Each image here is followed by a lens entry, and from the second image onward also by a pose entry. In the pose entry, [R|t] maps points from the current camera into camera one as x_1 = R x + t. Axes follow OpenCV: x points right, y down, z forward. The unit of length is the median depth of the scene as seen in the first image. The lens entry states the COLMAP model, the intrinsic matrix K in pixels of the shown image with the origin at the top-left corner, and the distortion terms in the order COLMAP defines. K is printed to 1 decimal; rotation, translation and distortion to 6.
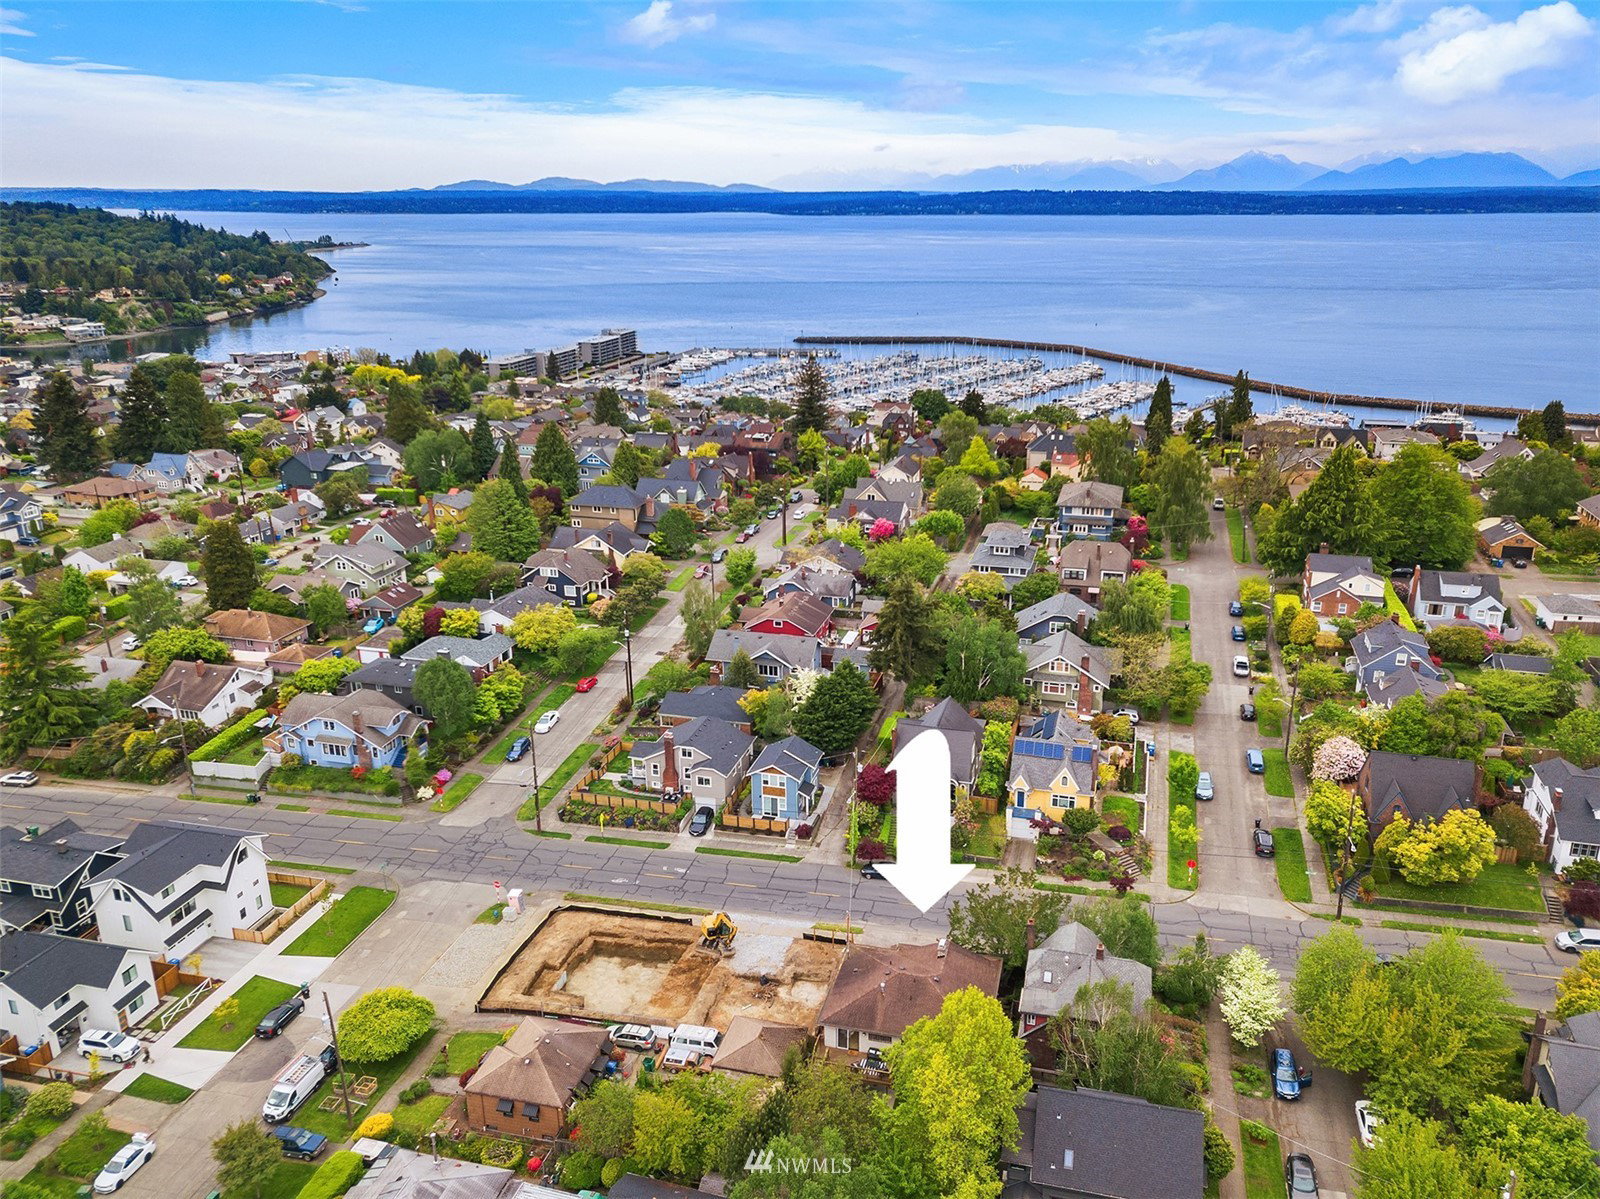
lens RADIAL K [[1209.6, 0, 805.2], [0, 1209.6, 586.7], [0, 0, 1]] dist [0.037786, -0.027695]
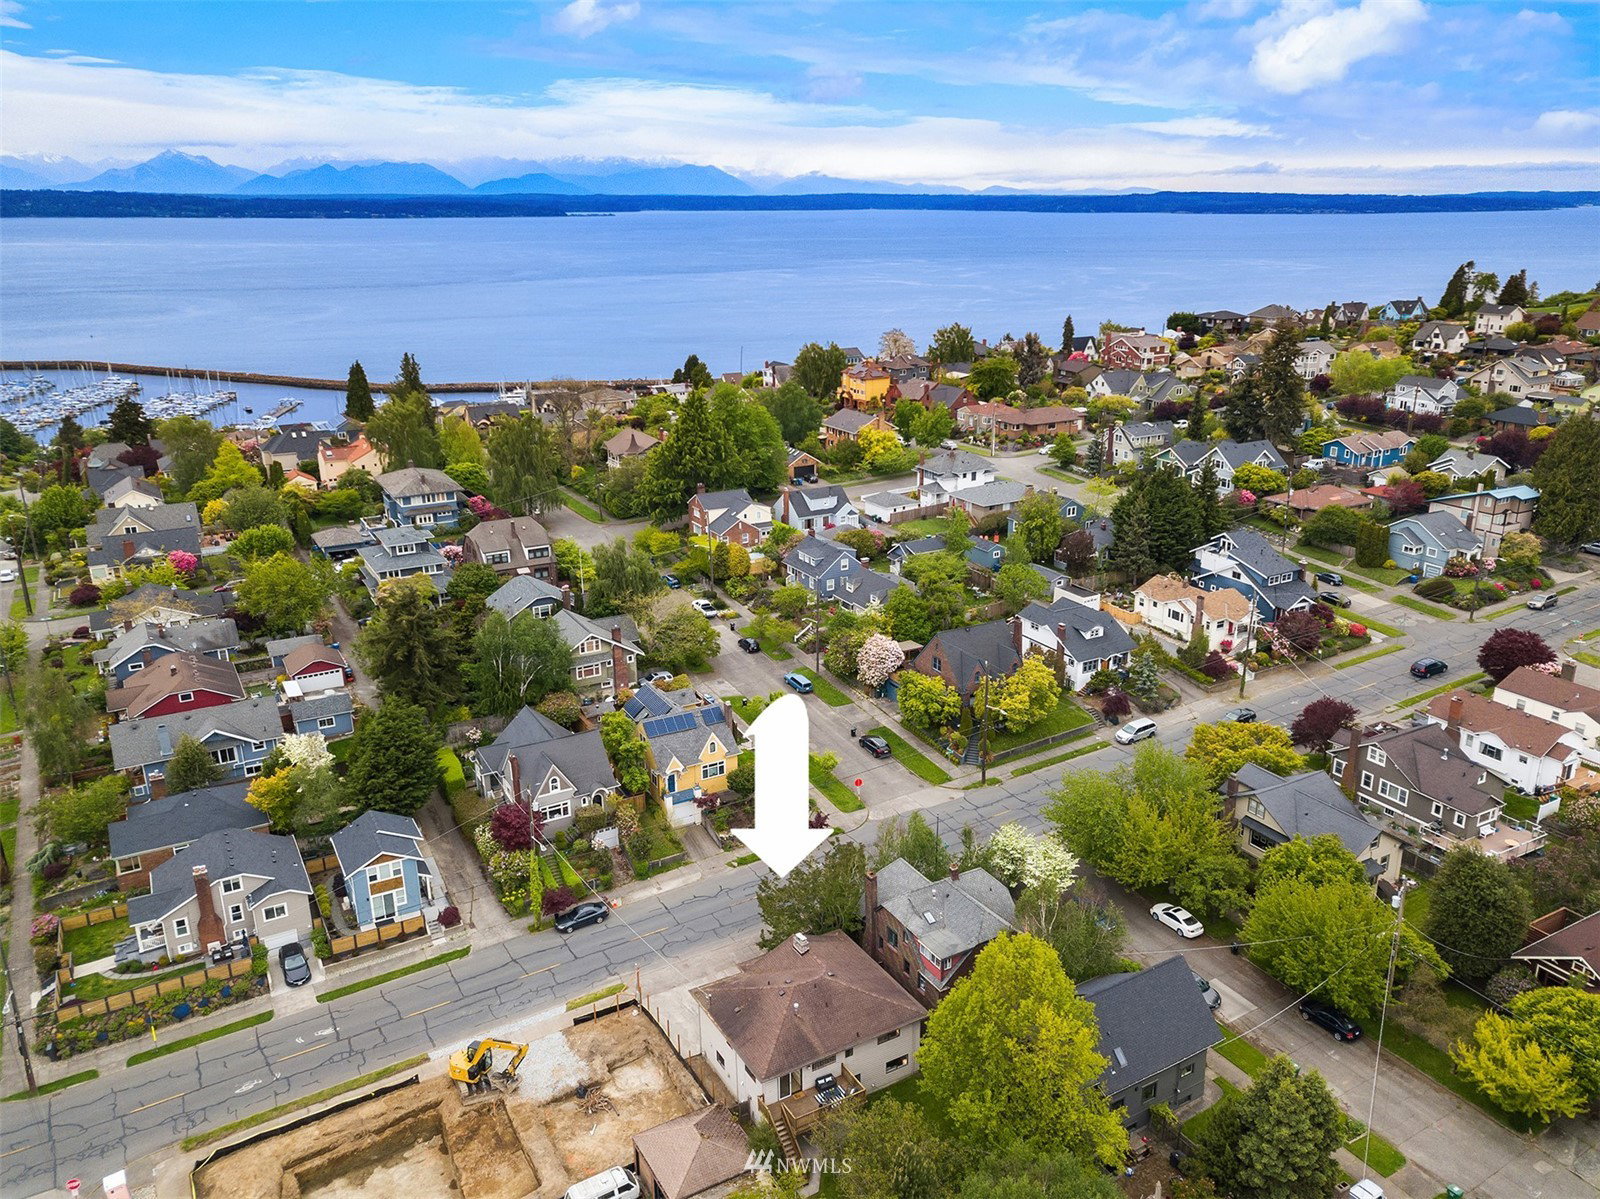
lens RADIAL K [[1209.6, 0, 805.9], [0, 1209.6, 614.0], [0, 0, 1]] dist [0.037786, -0.027695]
pose [[0.701796, -0.224071, 0.676221, -0.288519], [0.213617, 0.971755, 0.100302, -0.014399], [-0.679596, 0.074060, 0.729838, 0.230399]]
